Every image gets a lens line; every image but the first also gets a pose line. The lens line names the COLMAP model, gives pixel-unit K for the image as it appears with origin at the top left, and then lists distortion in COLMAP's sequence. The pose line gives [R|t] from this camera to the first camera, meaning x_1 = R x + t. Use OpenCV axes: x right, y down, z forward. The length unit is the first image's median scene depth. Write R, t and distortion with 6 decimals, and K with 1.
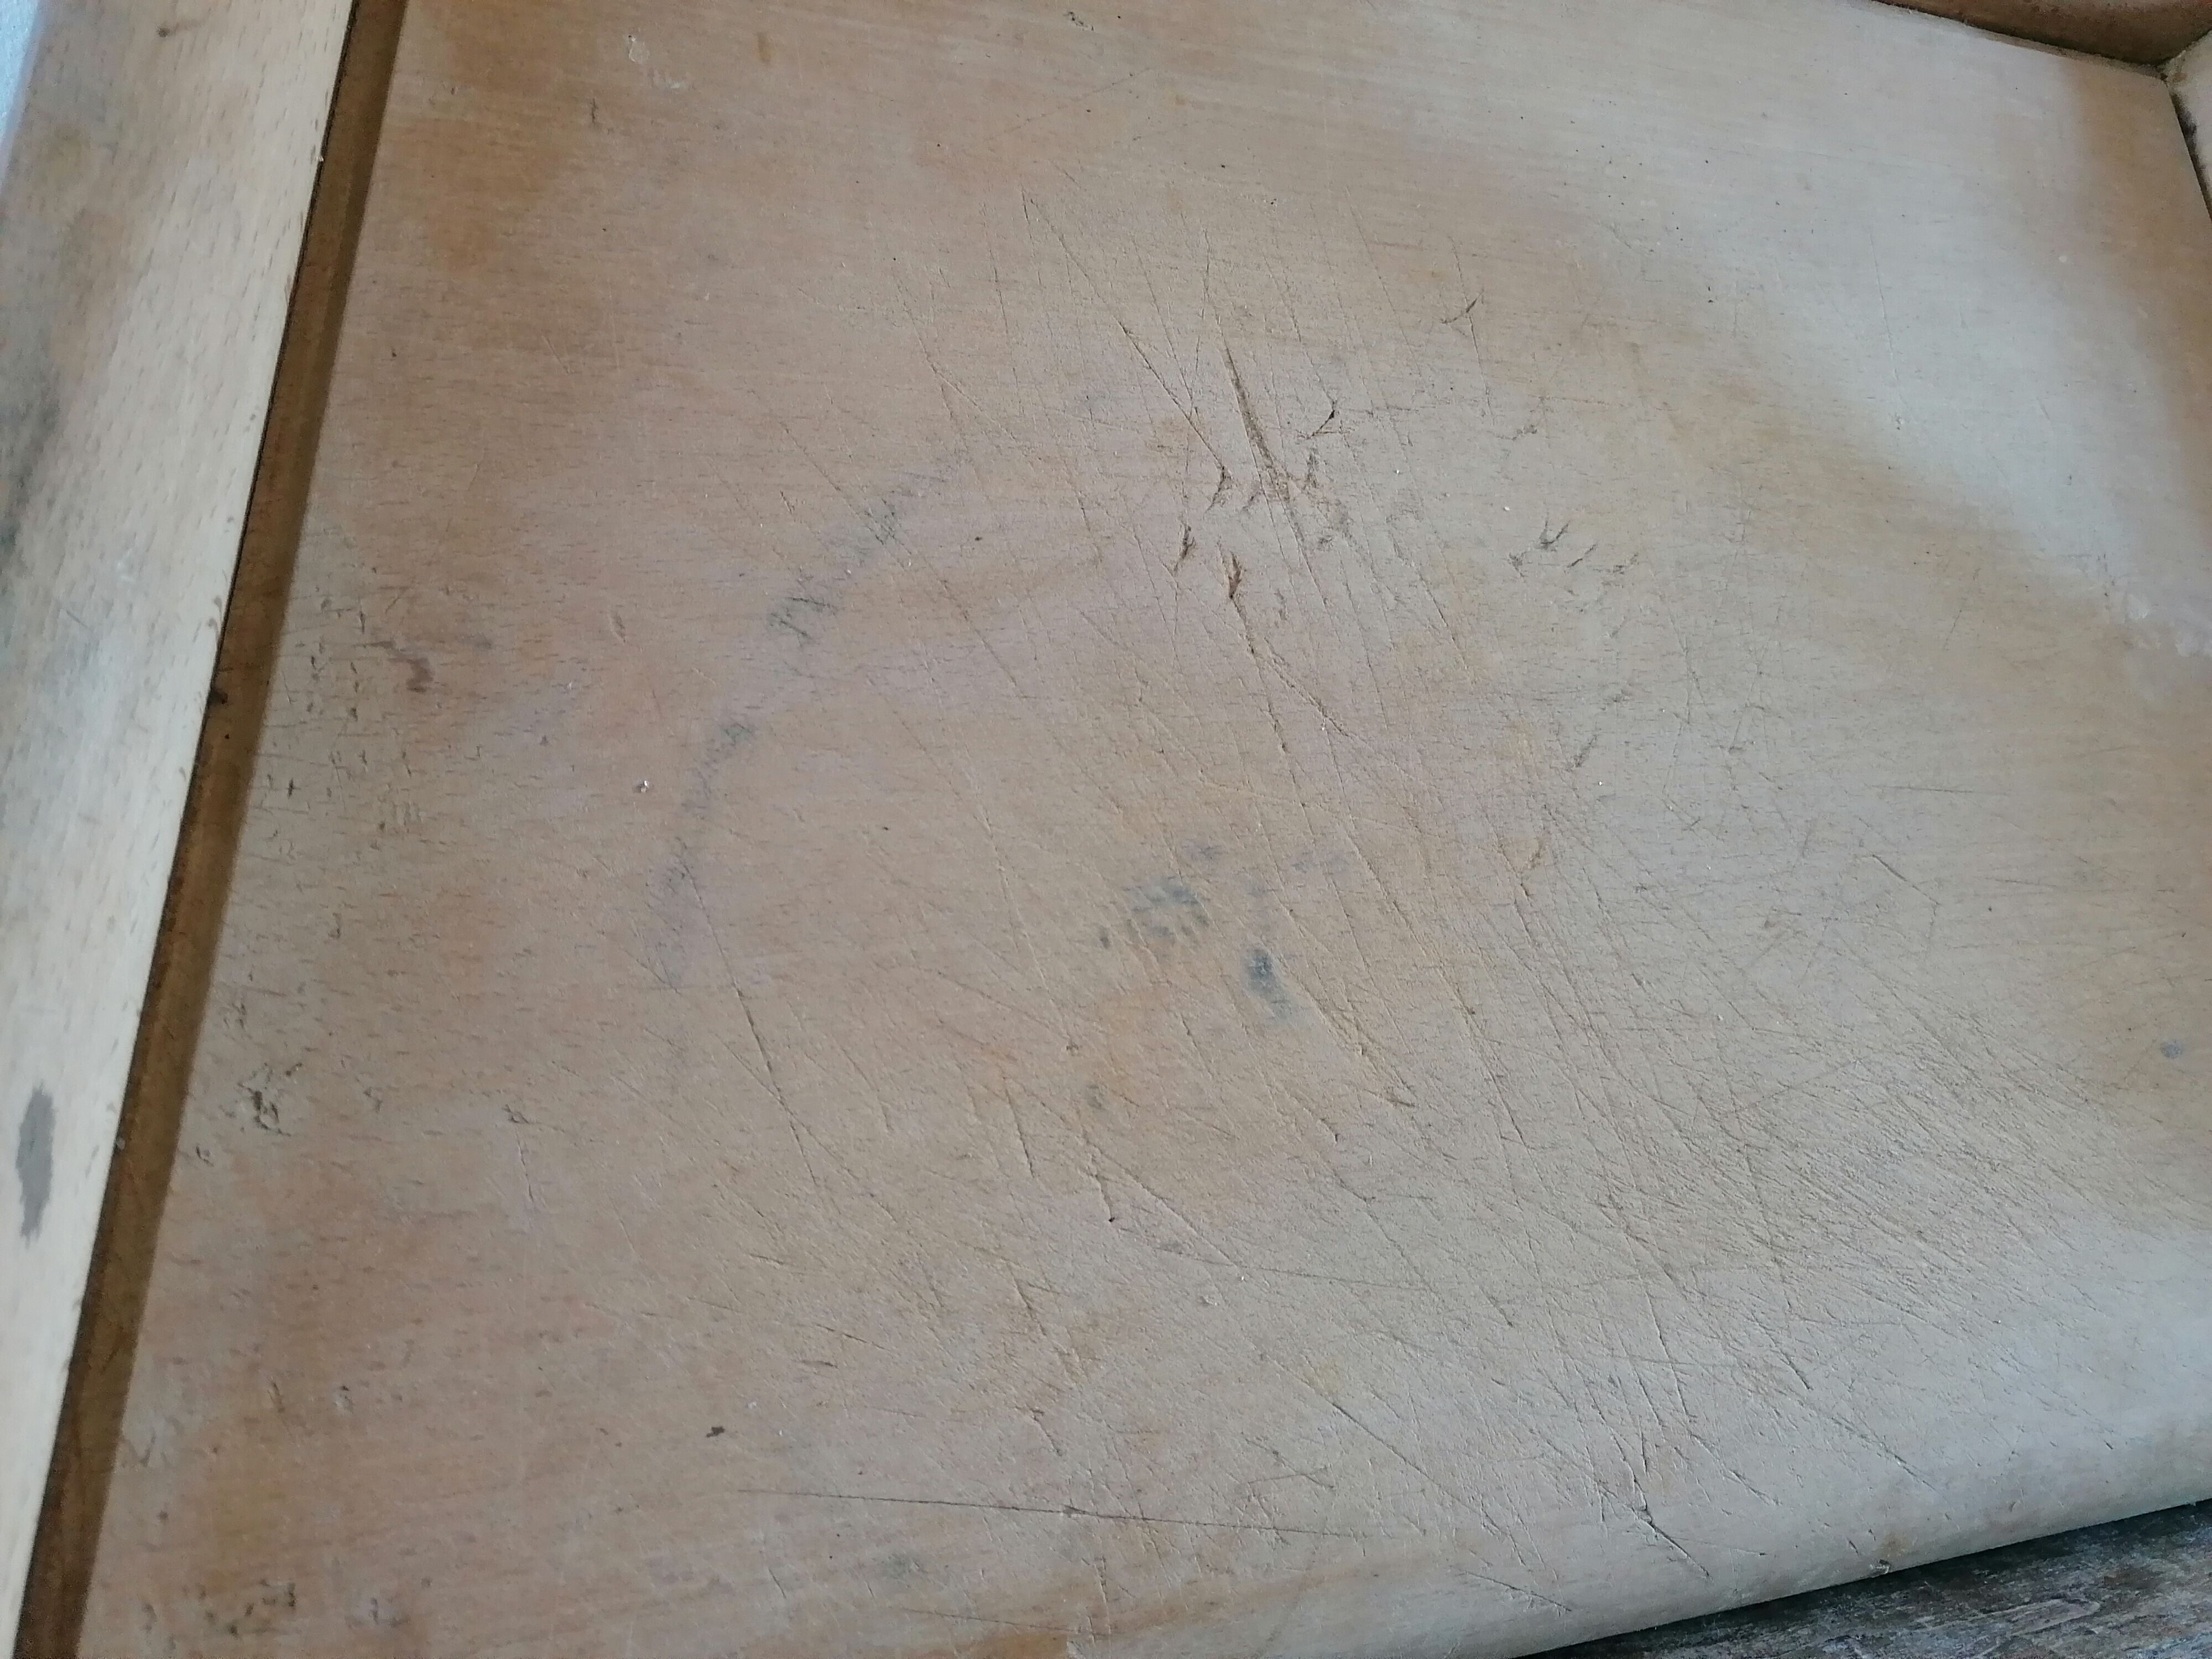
lens RADIAL K [[1759.7, 0, 1101.9], [0, 1759.7, 819.6], [0, 0, 1]] dist [0.068290, -0.113708]
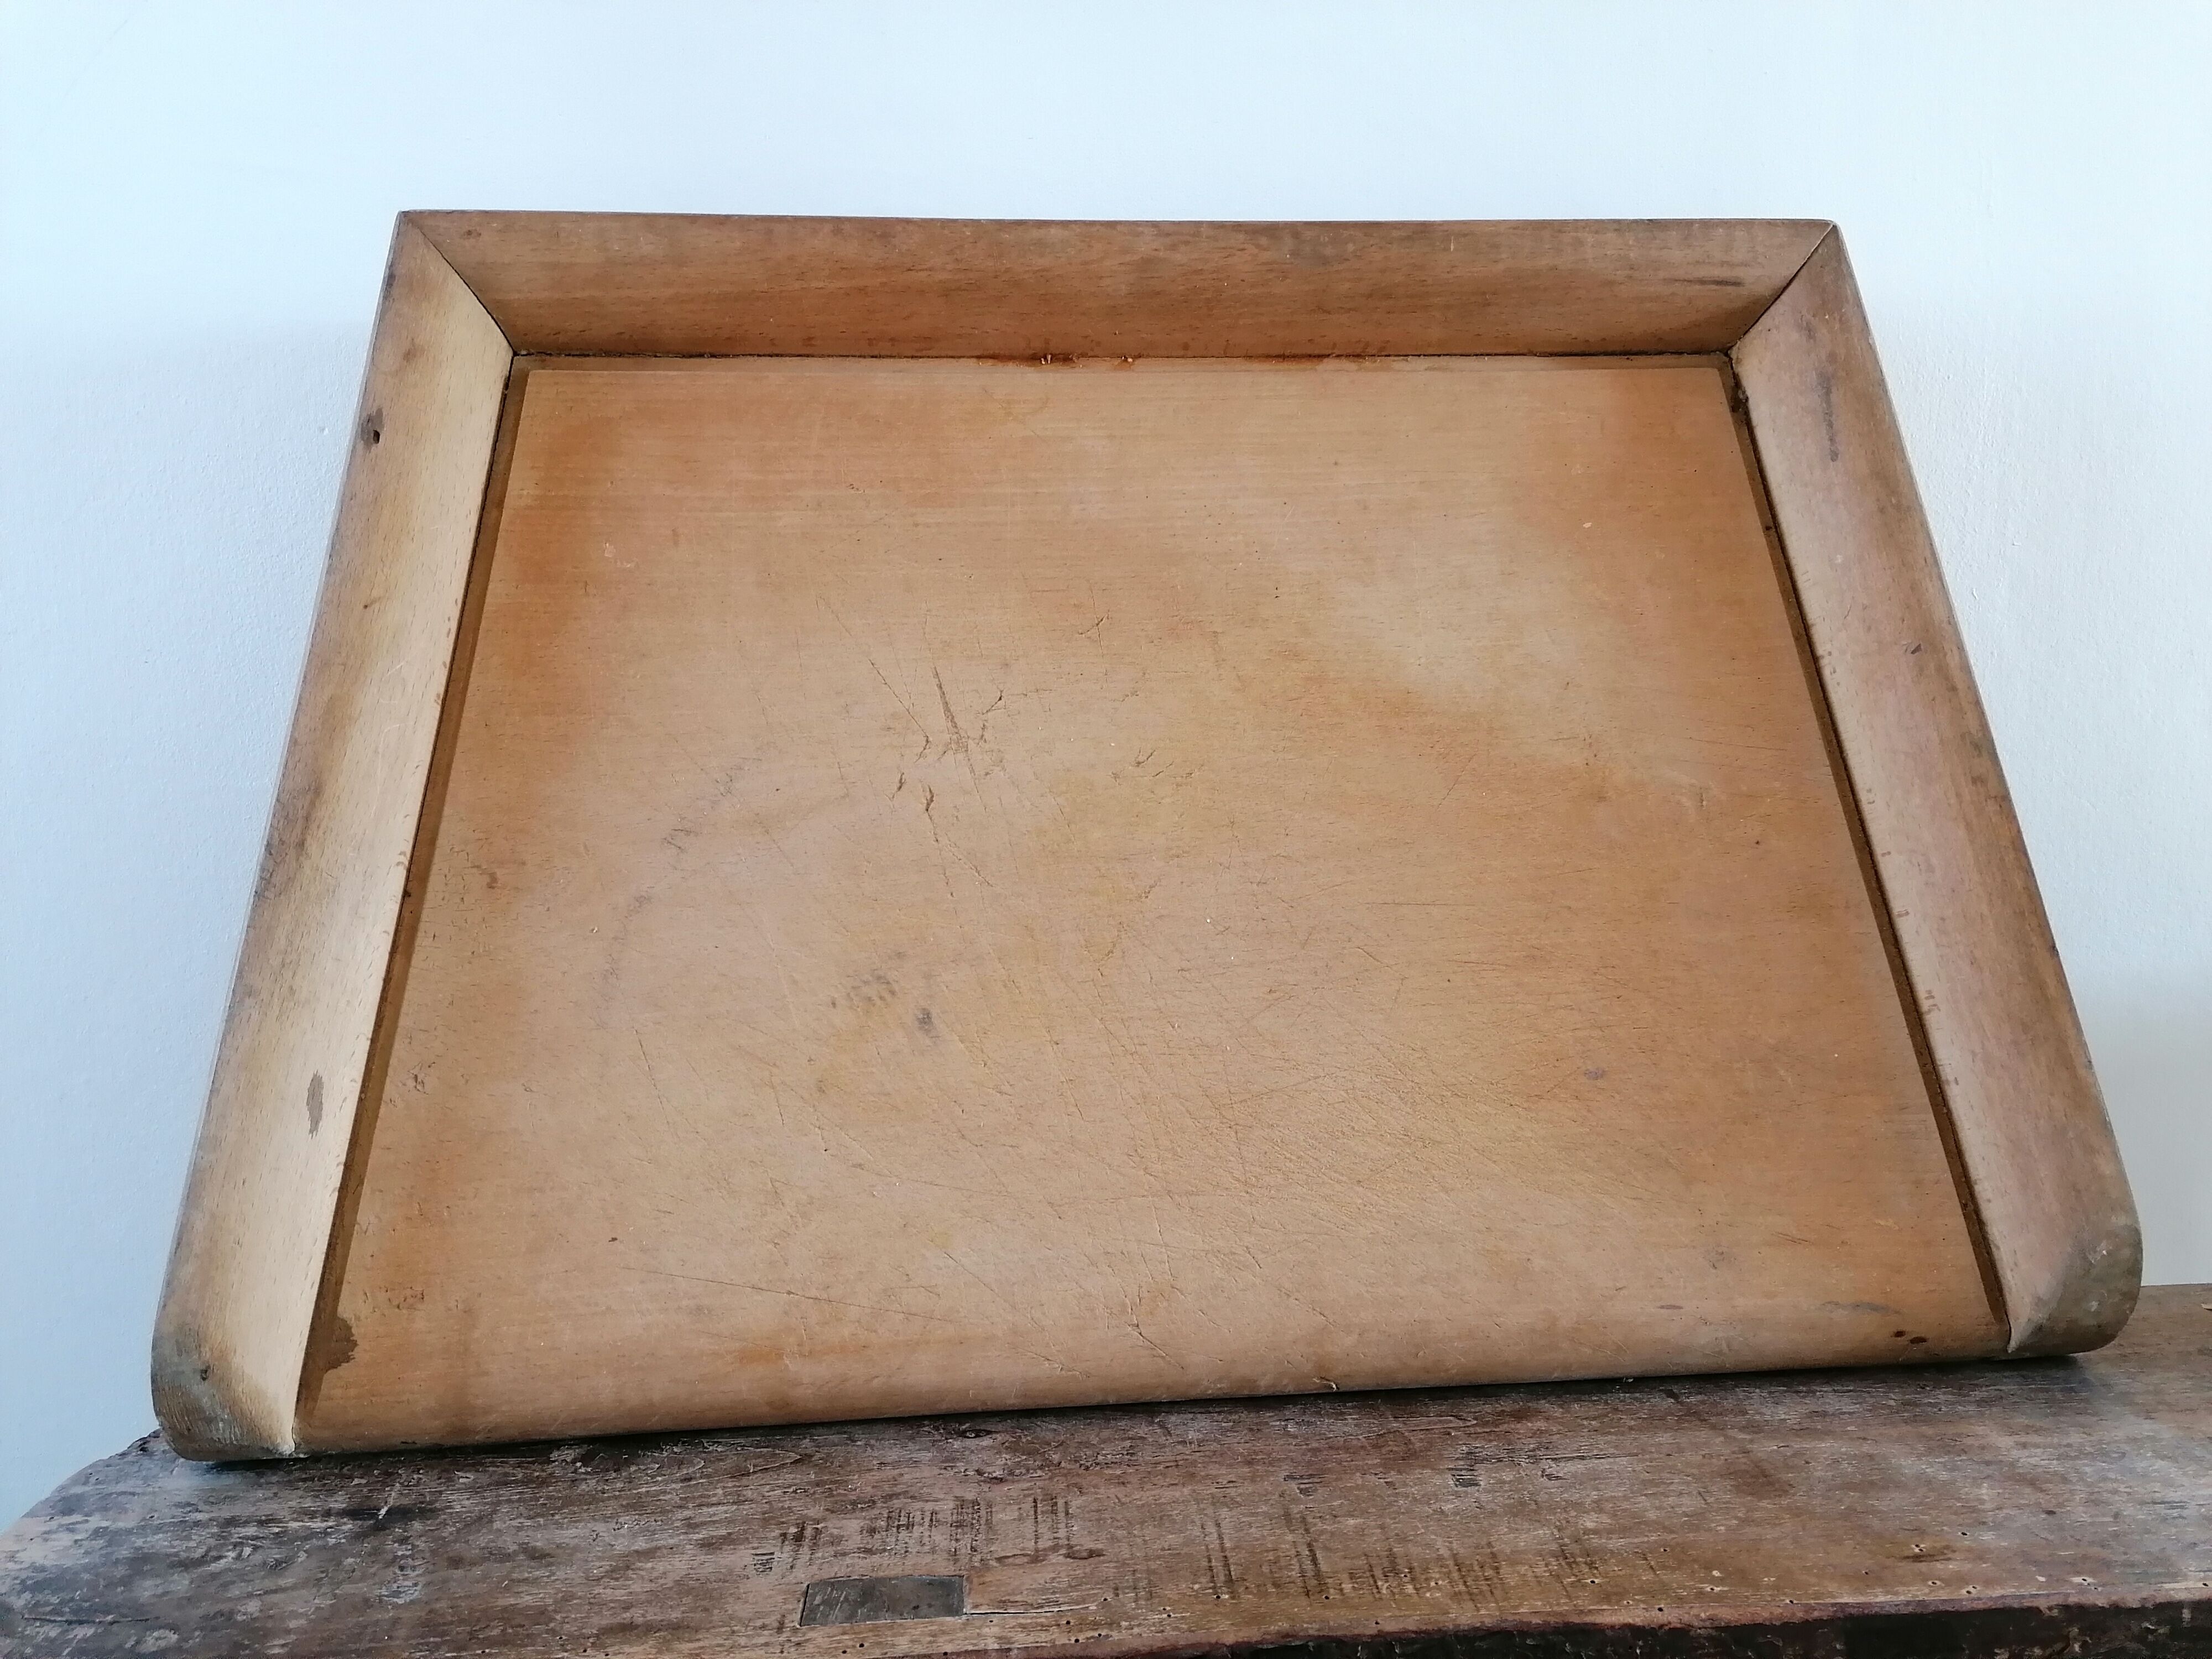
lens RADIAL K [[1759.7, 0, 1090.3], [0, 1759.7, 812.5], [0, 0, 1]] dist [0.068290, -0.113708]
pose [[0.953206, -0.015459, -0.301926, 0.845949], [0.020904, 0.999672, 0.014812, -0.160548], [0.301597, -0.020430, 0.953216, -0.726687]]
